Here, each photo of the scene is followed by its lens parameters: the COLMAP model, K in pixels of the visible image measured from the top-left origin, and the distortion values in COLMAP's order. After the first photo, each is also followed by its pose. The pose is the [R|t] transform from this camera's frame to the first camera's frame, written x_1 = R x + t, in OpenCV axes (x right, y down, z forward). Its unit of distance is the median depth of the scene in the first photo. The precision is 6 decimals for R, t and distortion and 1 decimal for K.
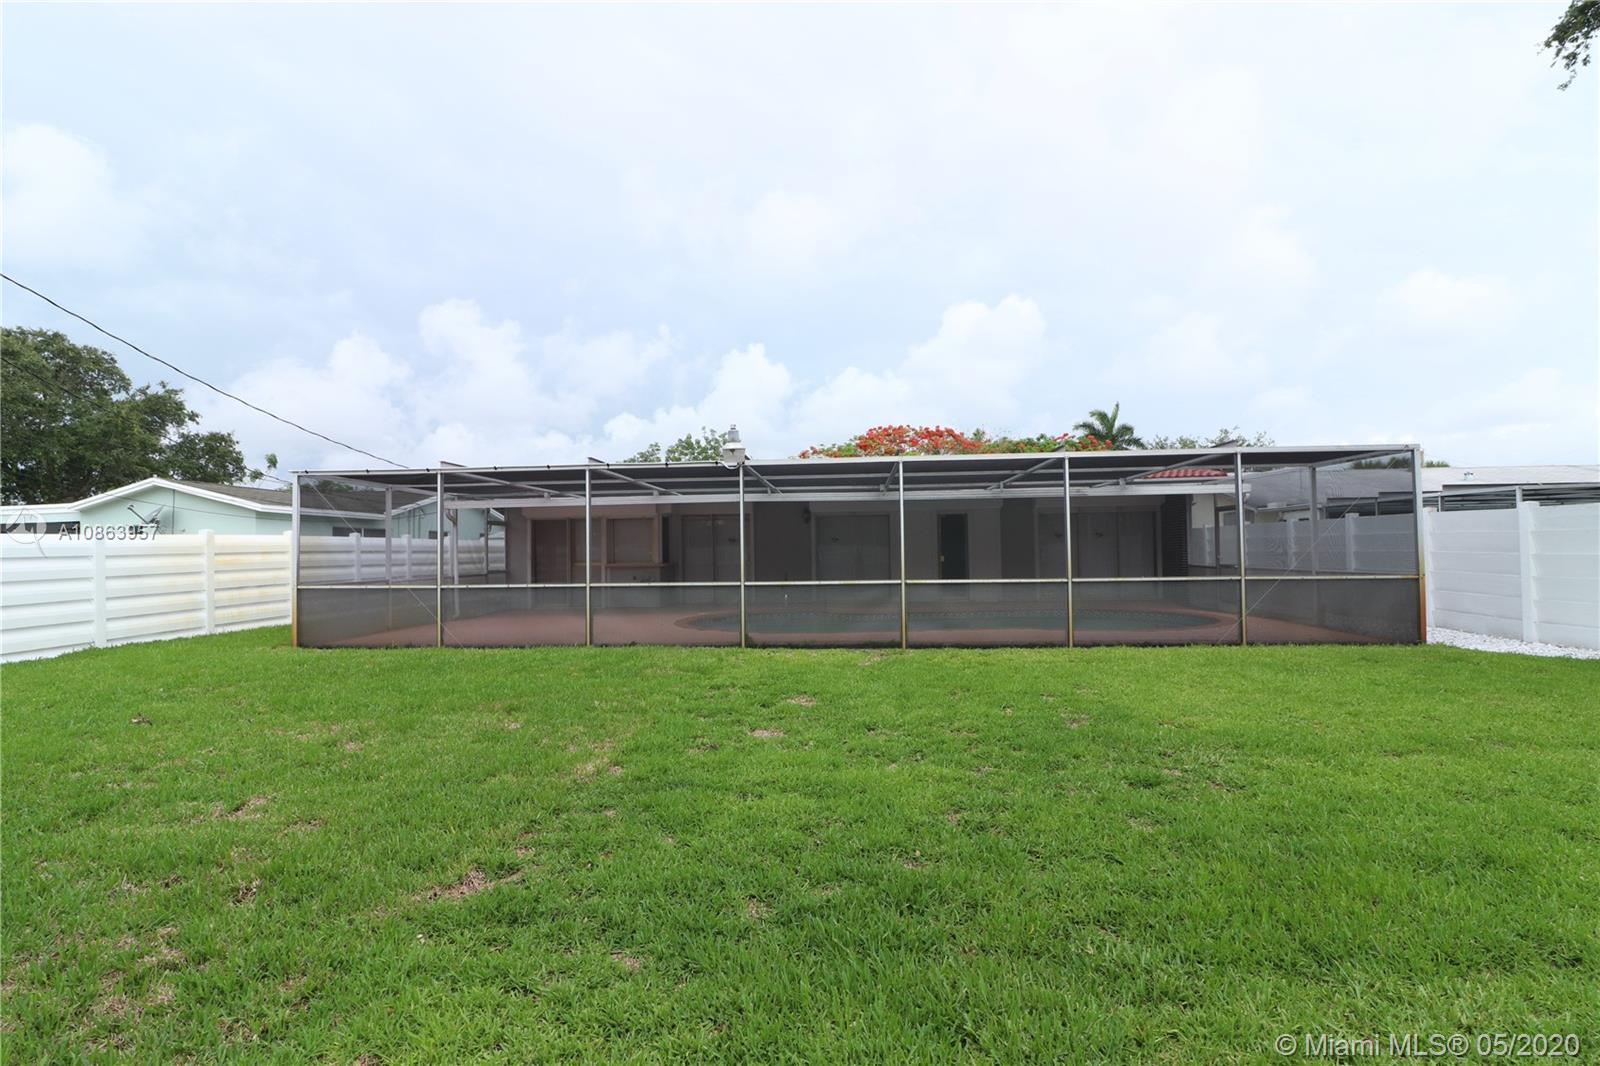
lens RADIAL K [[734.3, 0, 781.8], [0, 734.3, 535.3], [0, 0, 1]] dist [0.000859, -0.012617]
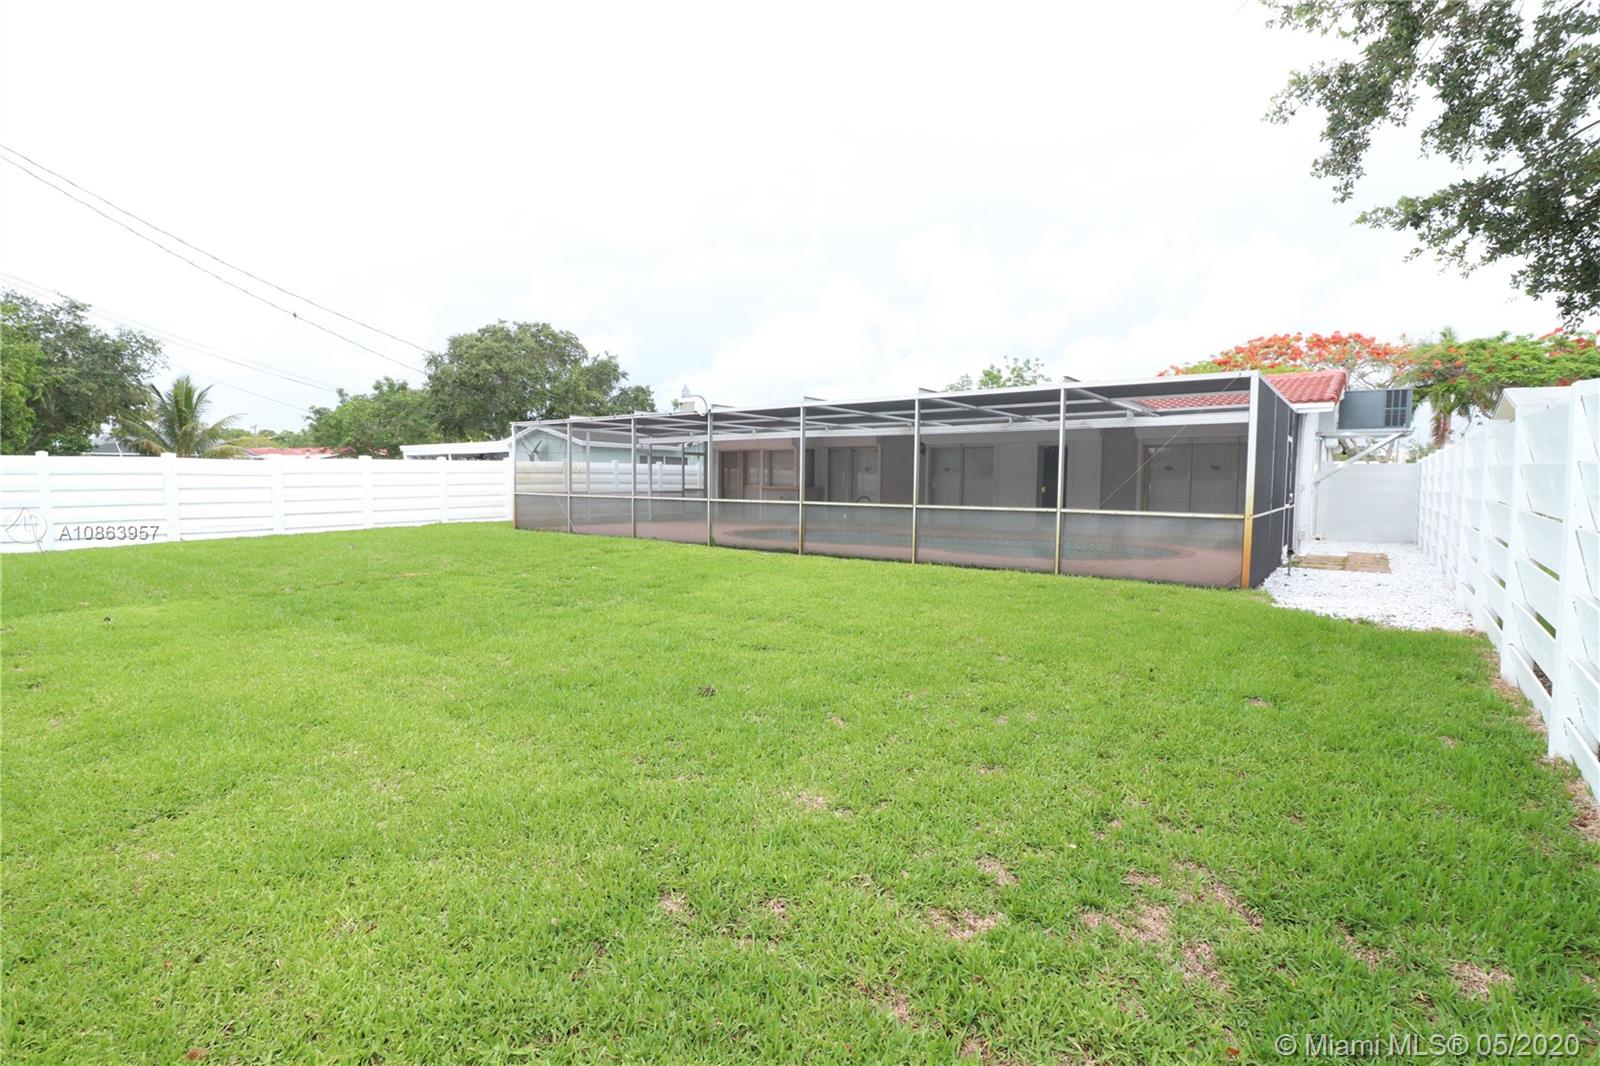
lens RADIAL K [[717.9, 0, 800.0], [0, 717.9, 533.0], [0, 0, 1]] dist [0.000014, -0.012019]
pose [[0.852875, 0.058115, -0.518870, 0.459200], [-0.006152, 0.994836, 0.101313, -0.005883], [0.522079, -0.083215, 0.848828, -0.033176]]
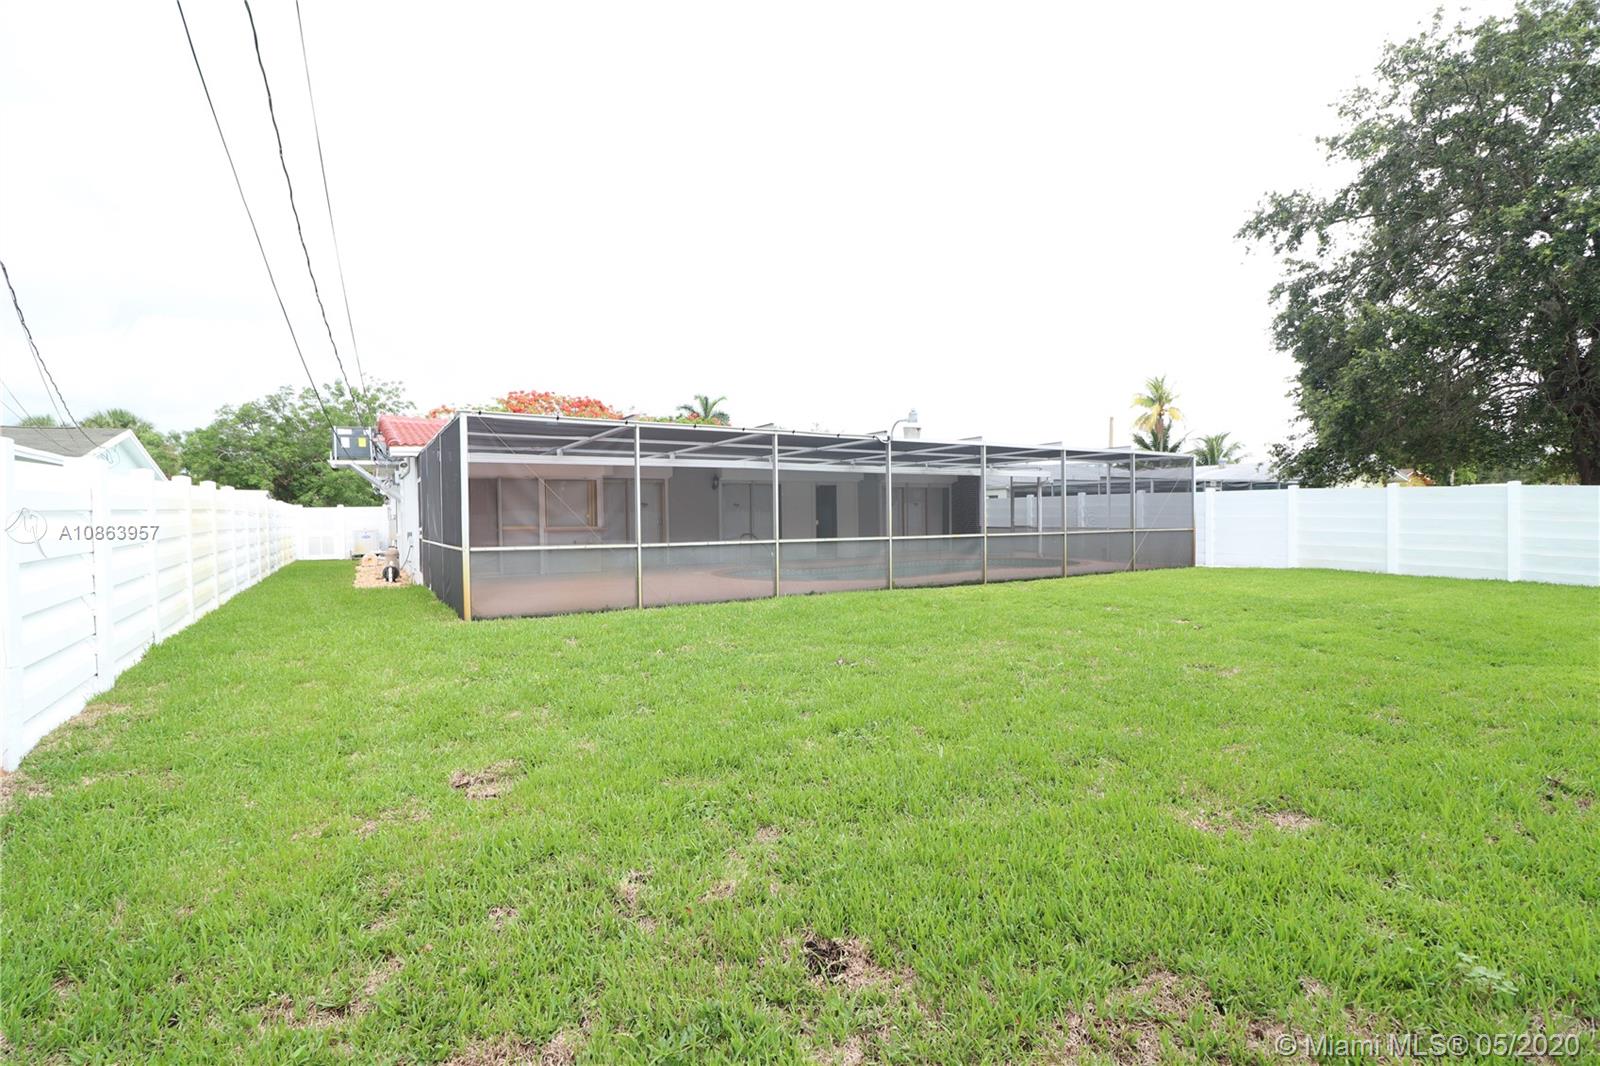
lens RADIAL K [[750.1, 0, 800.0], [0, 750.1, 533.0], [0, 0, 1]] dist [-0.000243, -0.016841]
pose [[0.797459, -0.007906, 0.603321, -0.539251], [-0.016037, 0.999283, 0.034291, 0.009252], [-0.603160, -0.037021, 0.796761, 0.053553]]
